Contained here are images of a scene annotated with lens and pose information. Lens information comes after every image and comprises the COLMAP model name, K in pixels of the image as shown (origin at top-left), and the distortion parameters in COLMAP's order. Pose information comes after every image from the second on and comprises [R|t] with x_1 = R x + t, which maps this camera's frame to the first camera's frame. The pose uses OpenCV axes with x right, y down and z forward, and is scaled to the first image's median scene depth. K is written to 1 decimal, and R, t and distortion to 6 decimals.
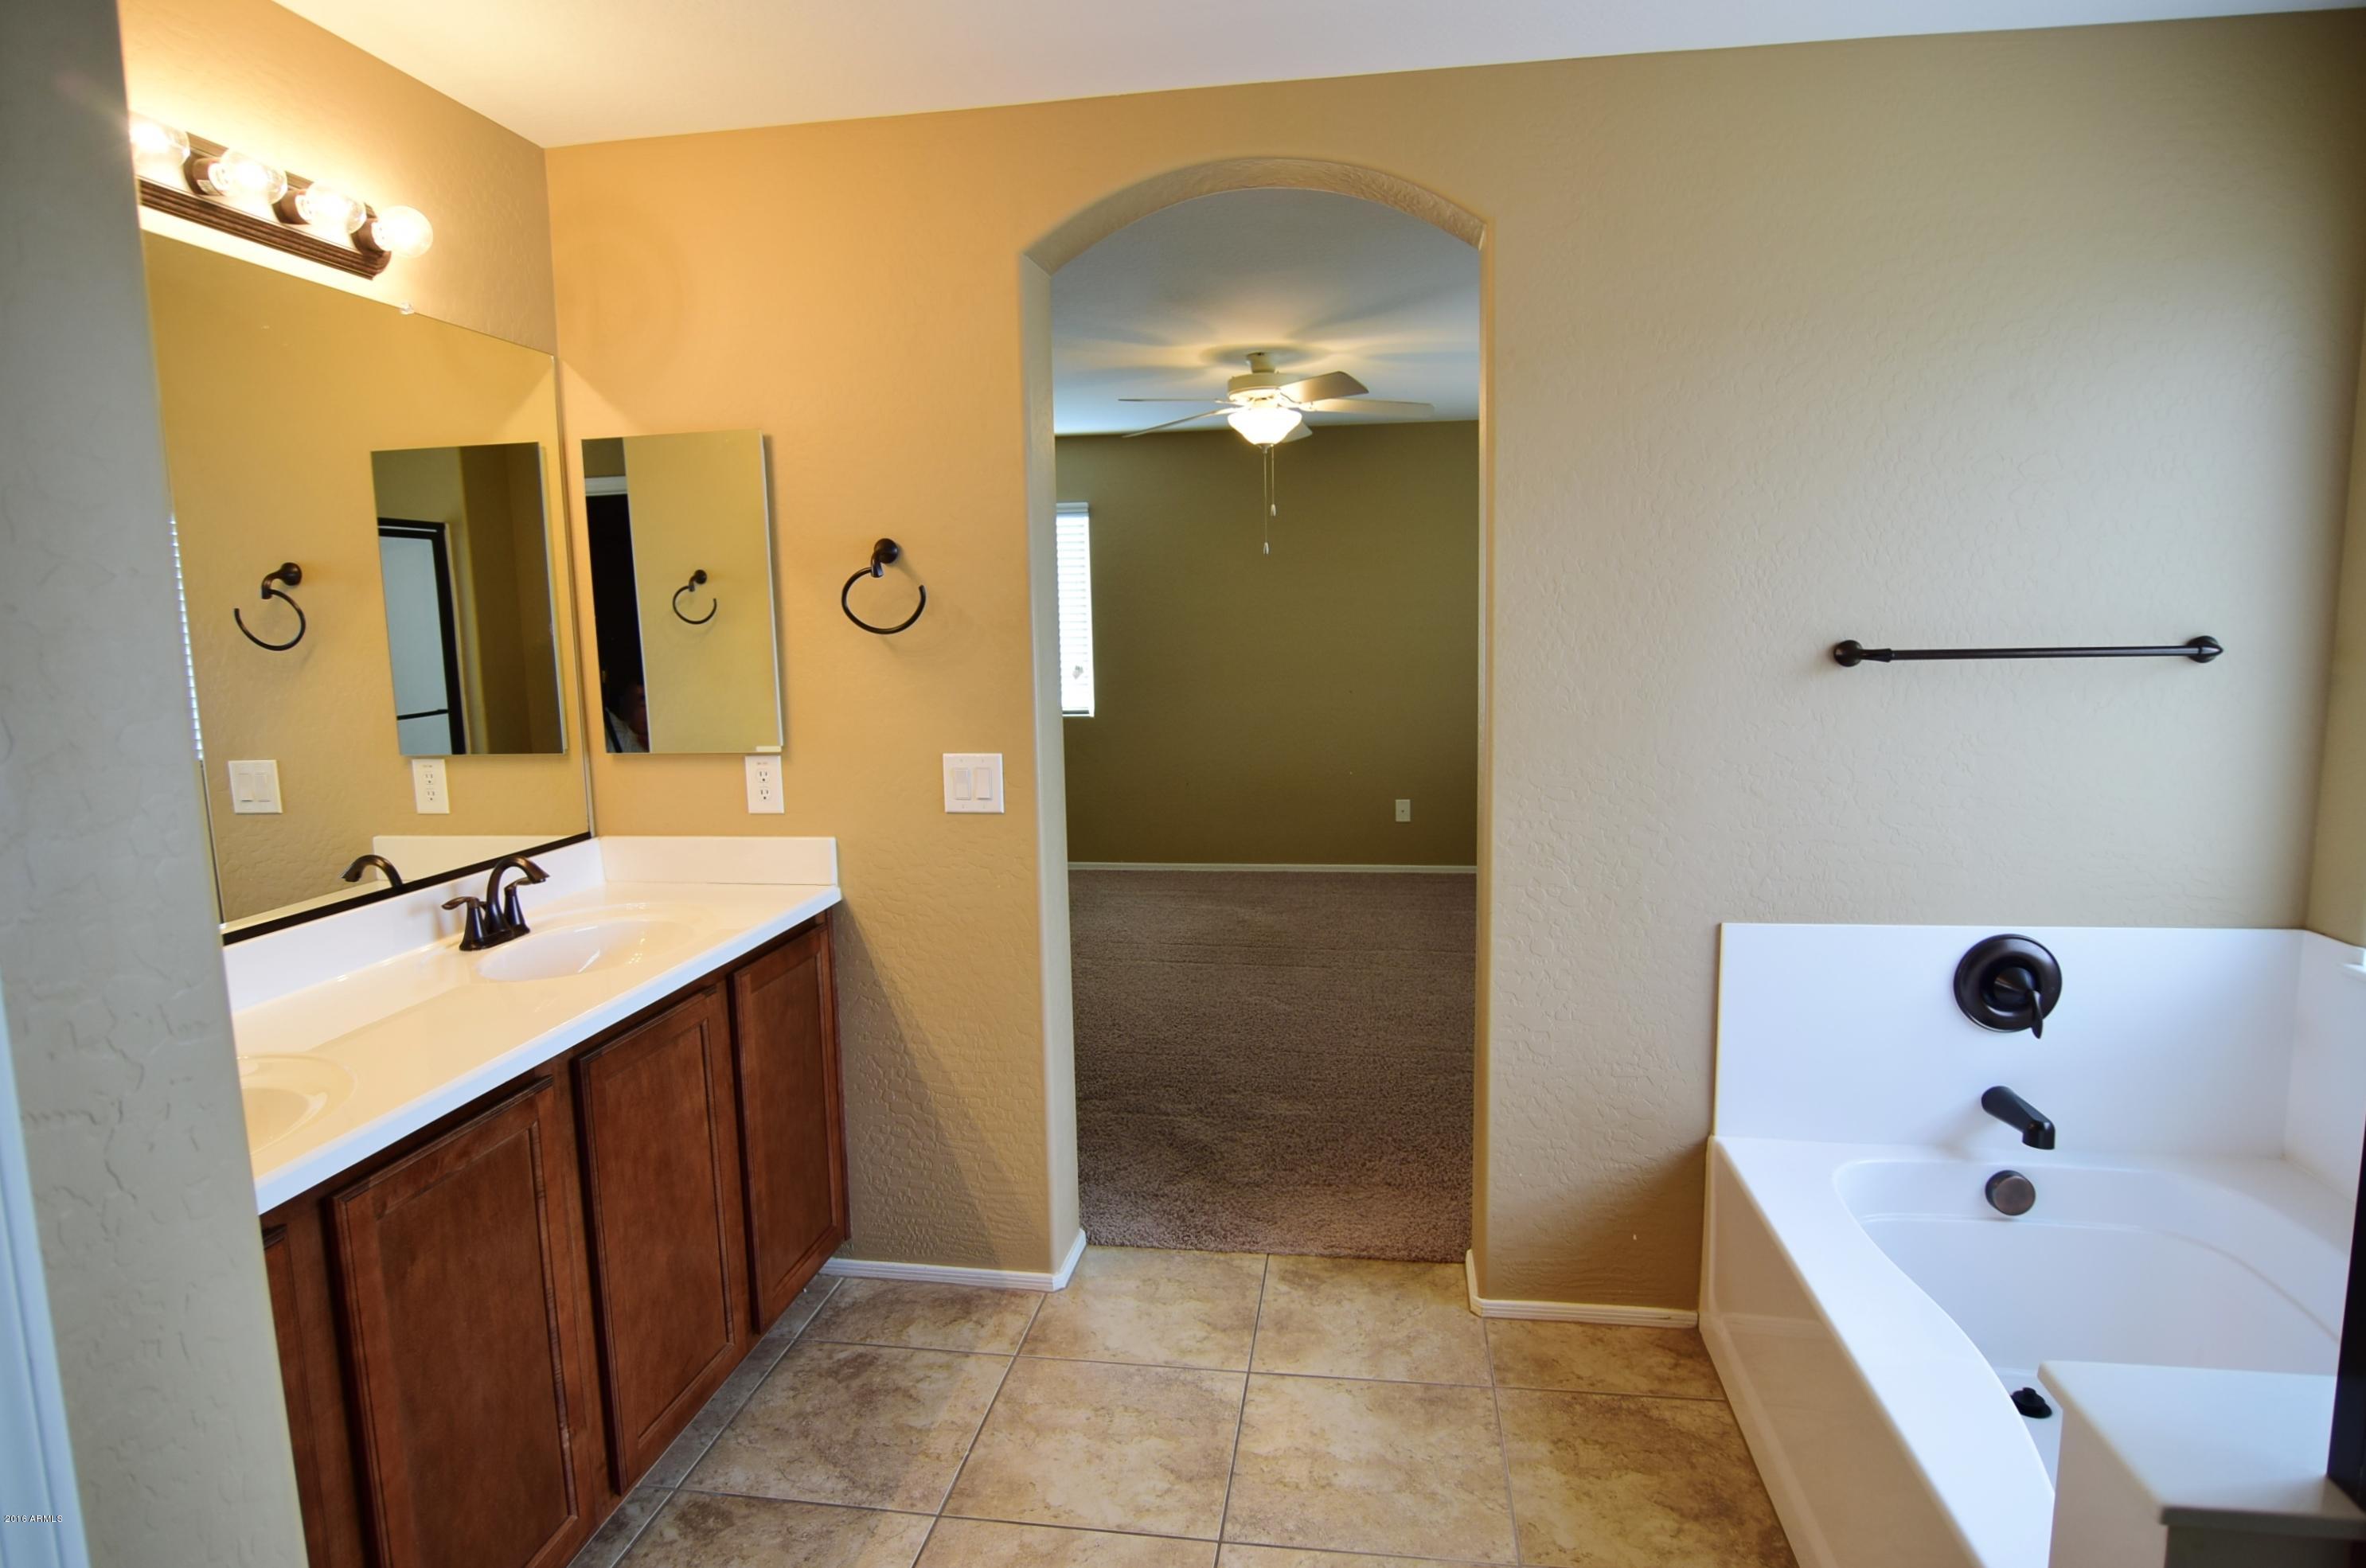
lens RADIAL K [[1280.3, 0, 1180.0], [0, 1280.3, 785.5], [0, 0, 1]] dist [-0.024024, 0.002211]
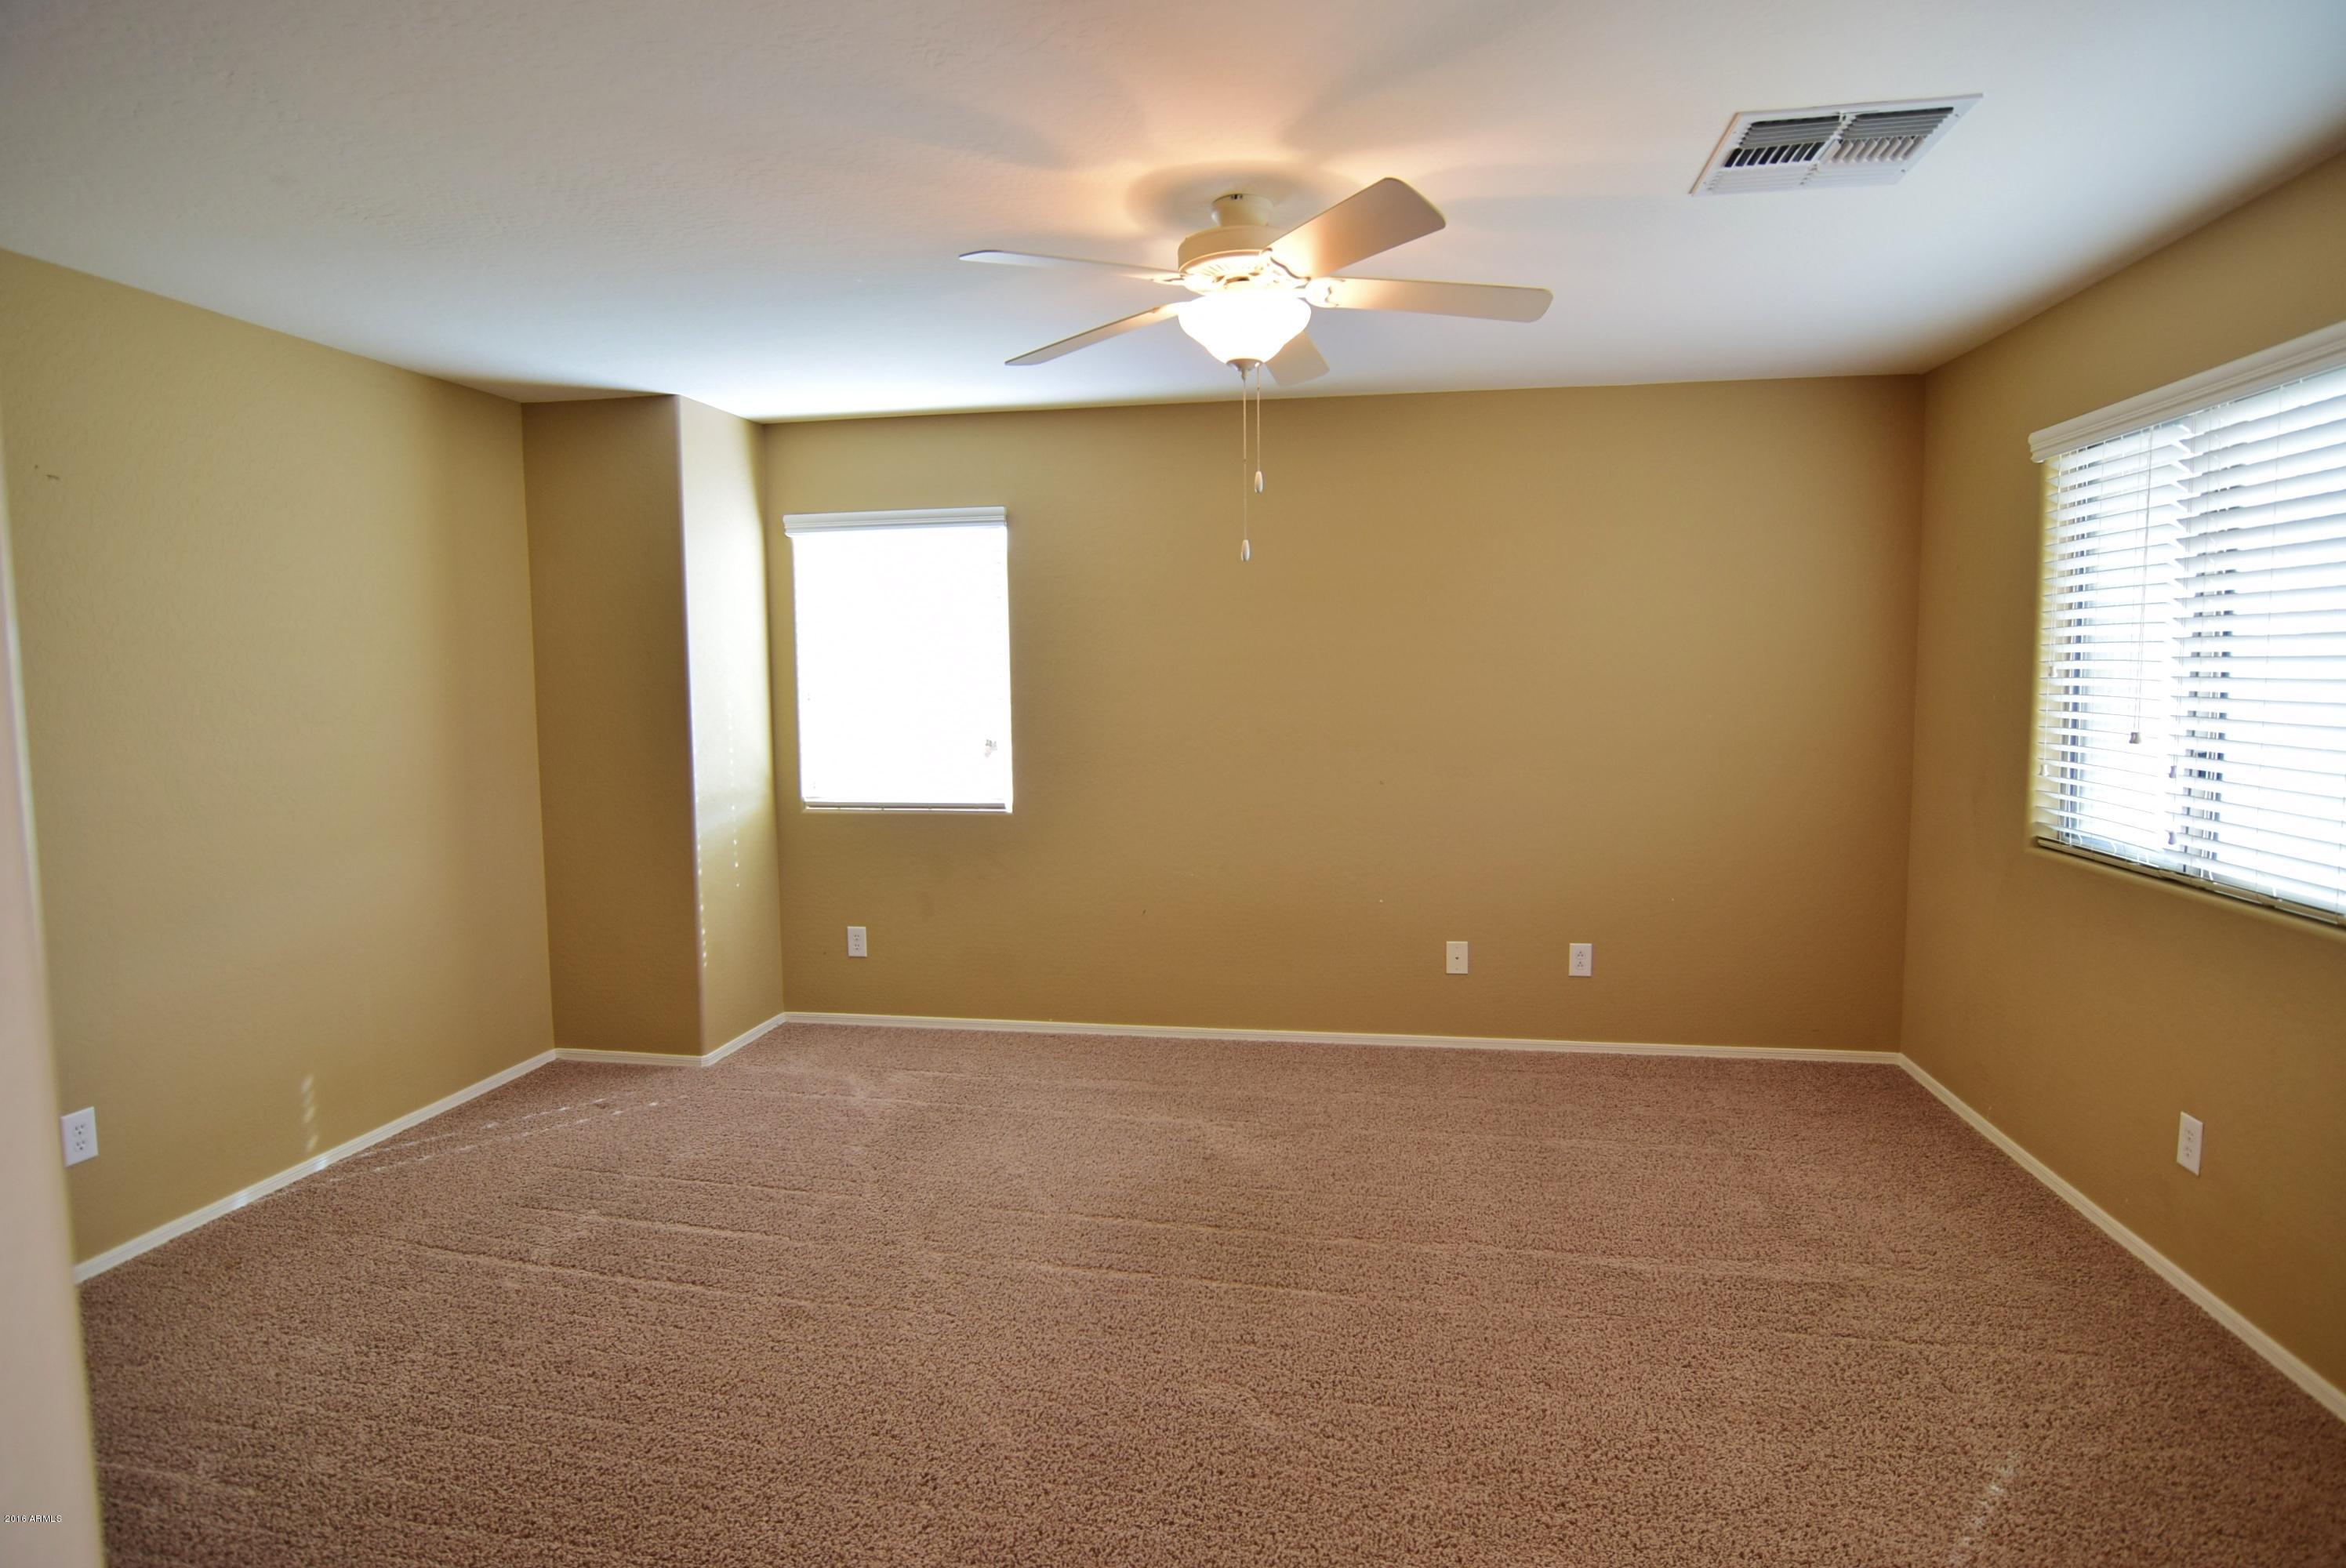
lens RADIAL K [[1269.5, 0, 1176.5], [0, 1269.5, 783.2], [0, 0, 1]] dist [-0.024024, 0.002211]
pose [[0.999857, 0.011215, -0.012651, 0.039905], [-0.011743, 0.999030, -0.042431, -0.052877], [0.012163, 0.042573, 0.999019, 0.396344]]
